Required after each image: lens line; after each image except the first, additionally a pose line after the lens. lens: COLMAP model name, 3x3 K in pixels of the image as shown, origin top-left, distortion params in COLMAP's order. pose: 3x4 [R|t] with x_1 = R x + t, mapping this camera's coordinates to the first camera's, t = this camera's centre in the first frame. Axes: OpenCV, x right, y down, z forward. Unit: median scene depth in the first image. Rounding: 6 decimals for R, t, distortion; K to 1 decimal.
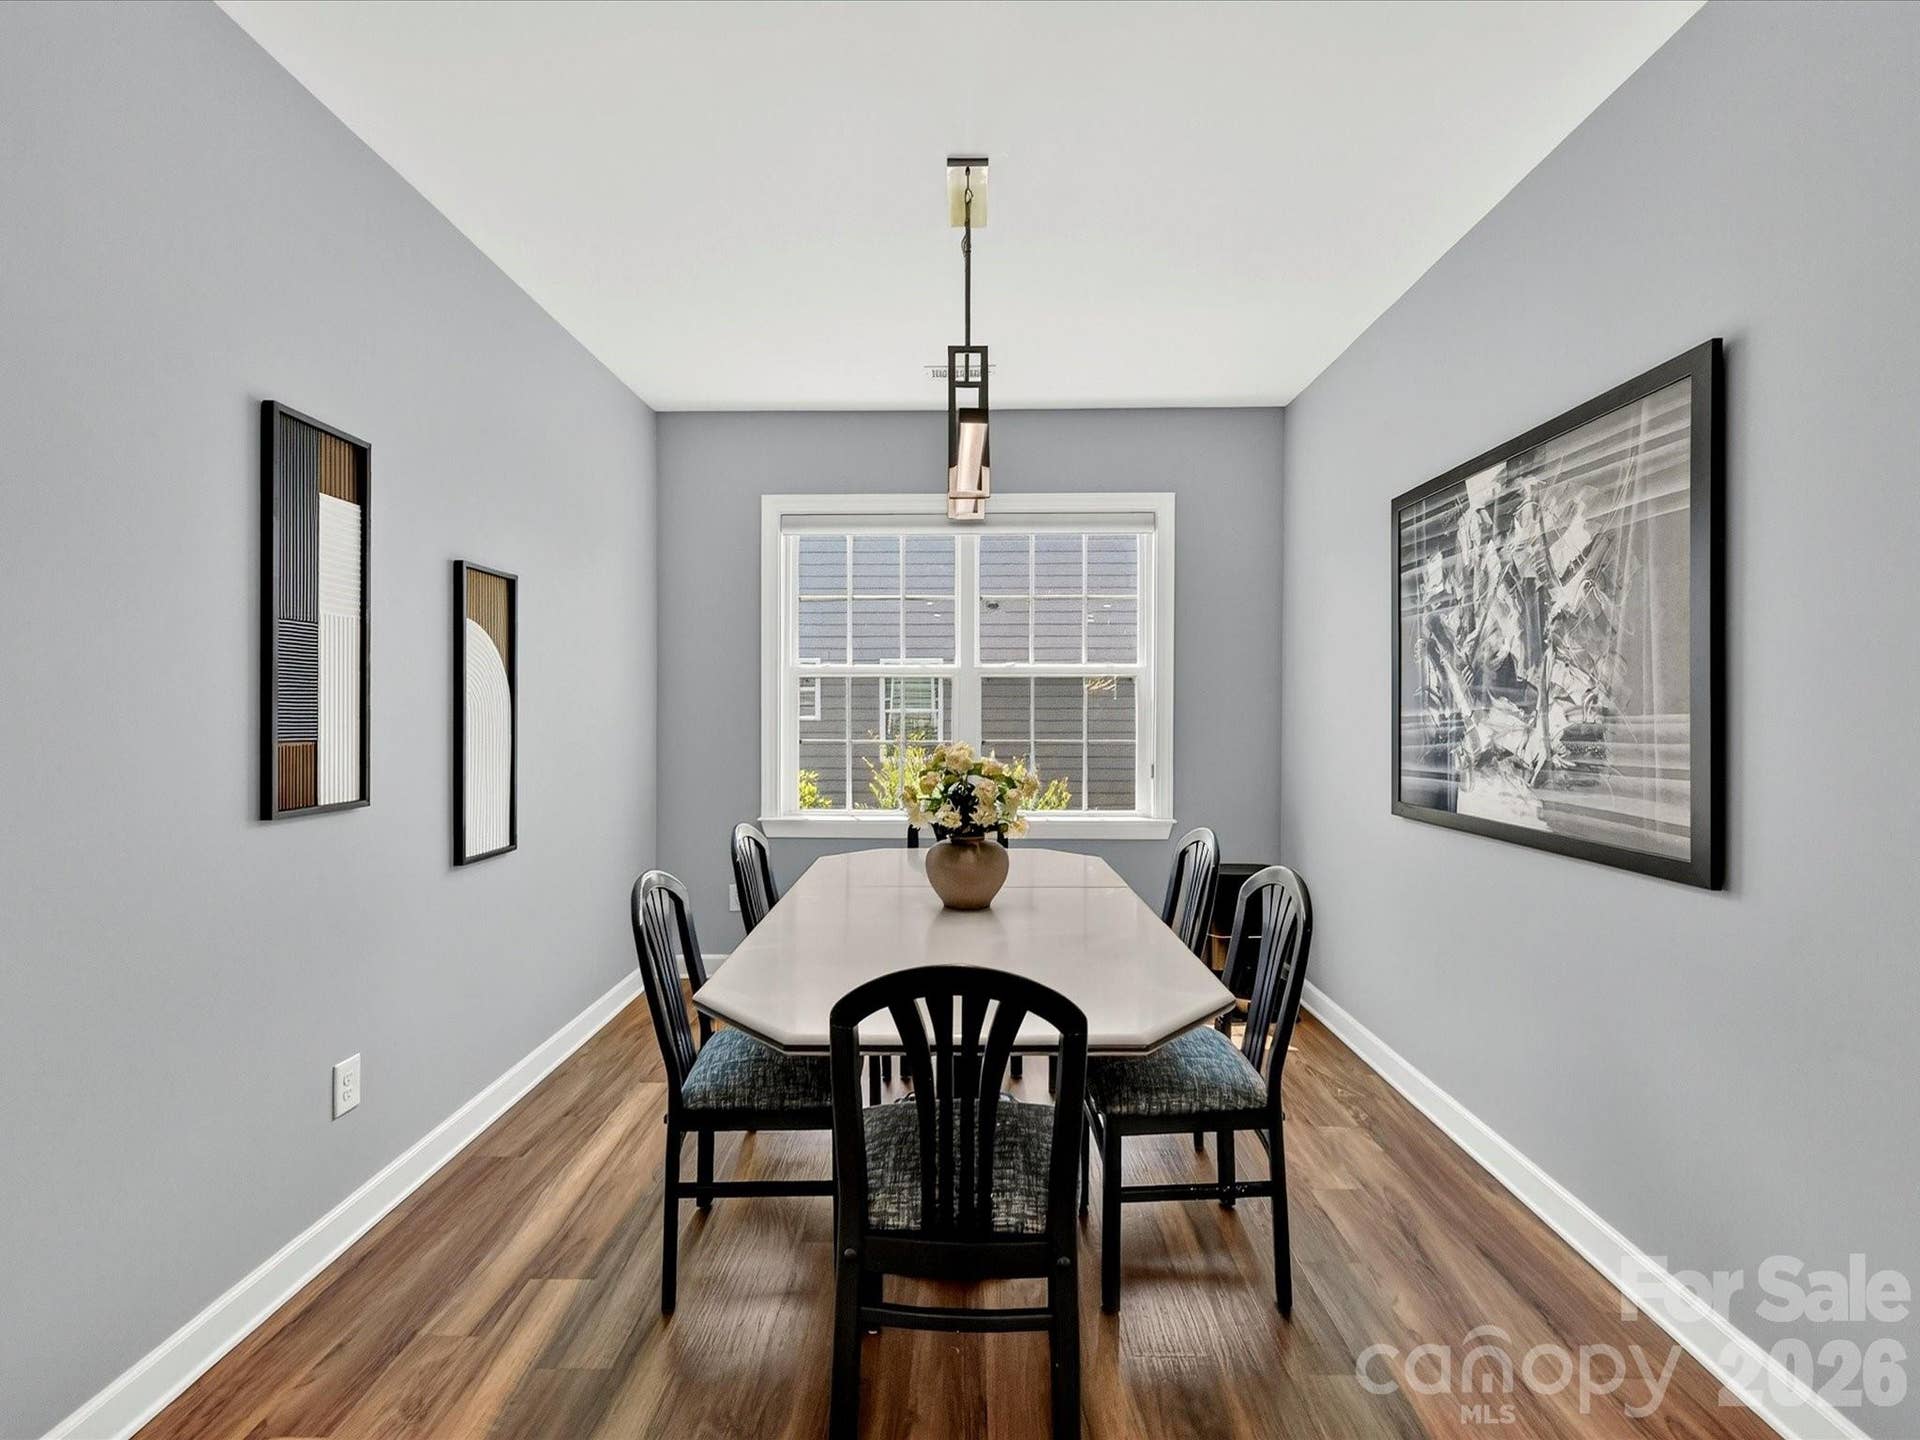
lens RADIAL K [[857.4, 0, 959.1], [0, 857.4, 695.4], [0, 0, 1]] dist [0.002330, 0.000341]
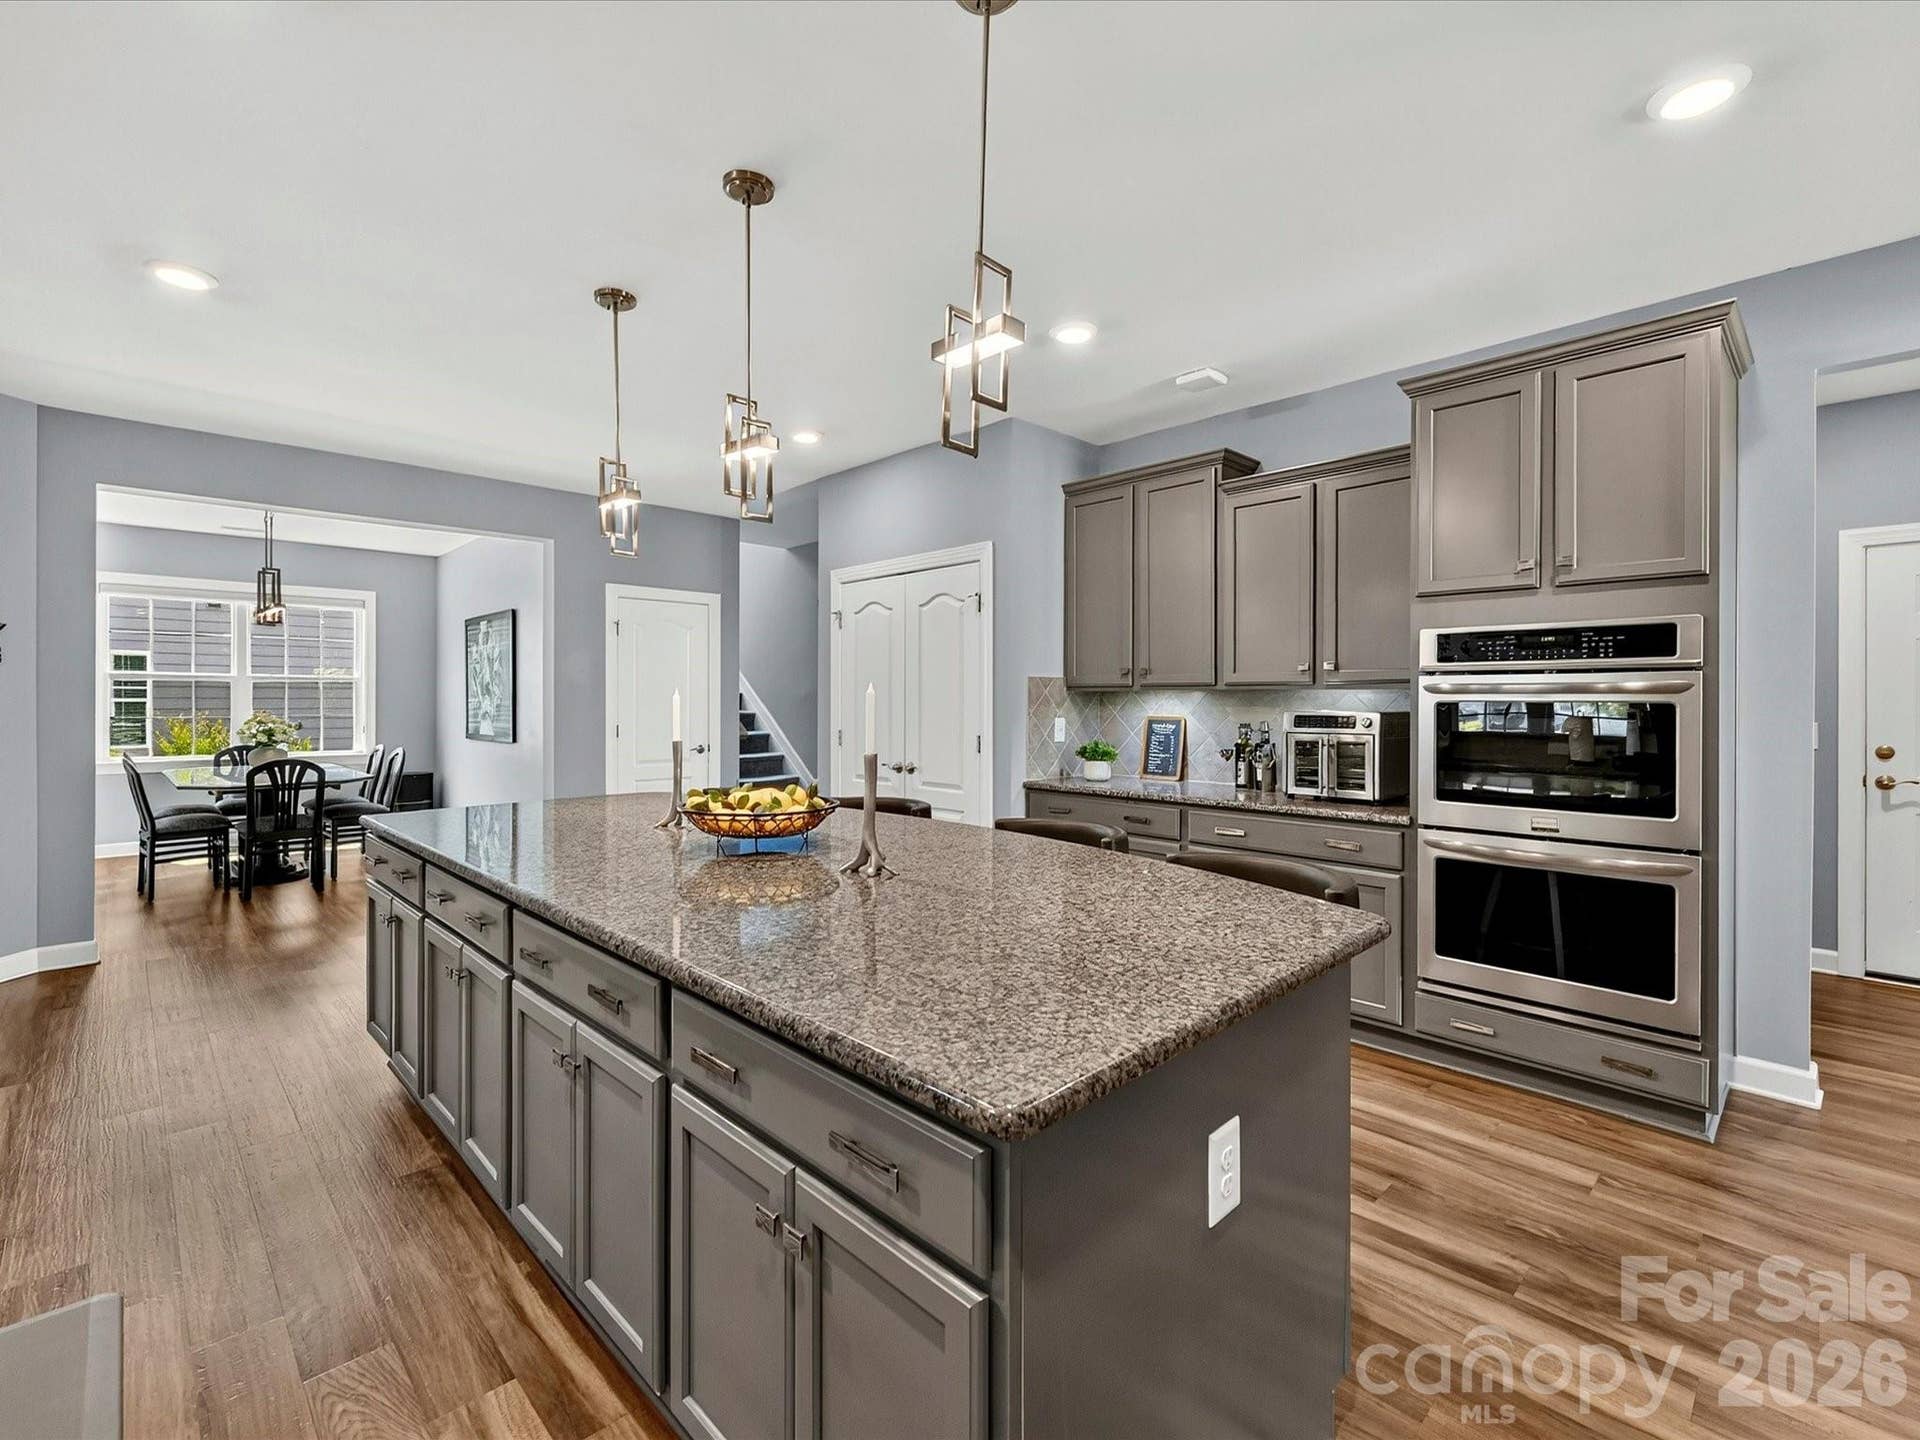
lens RADIAL K [[857.4, 0, 959.1], [0, 857.4, 695.4], [0, 0, 1]] dist [0.002330, 0.000341]
pose [[0.698749, 0.007018, 0.715332, -0.290717], [-0.013443, 0.999904, 0.003321, -0.021271], [-0.715240, -0.011937, 0.698777, -1.739471]]
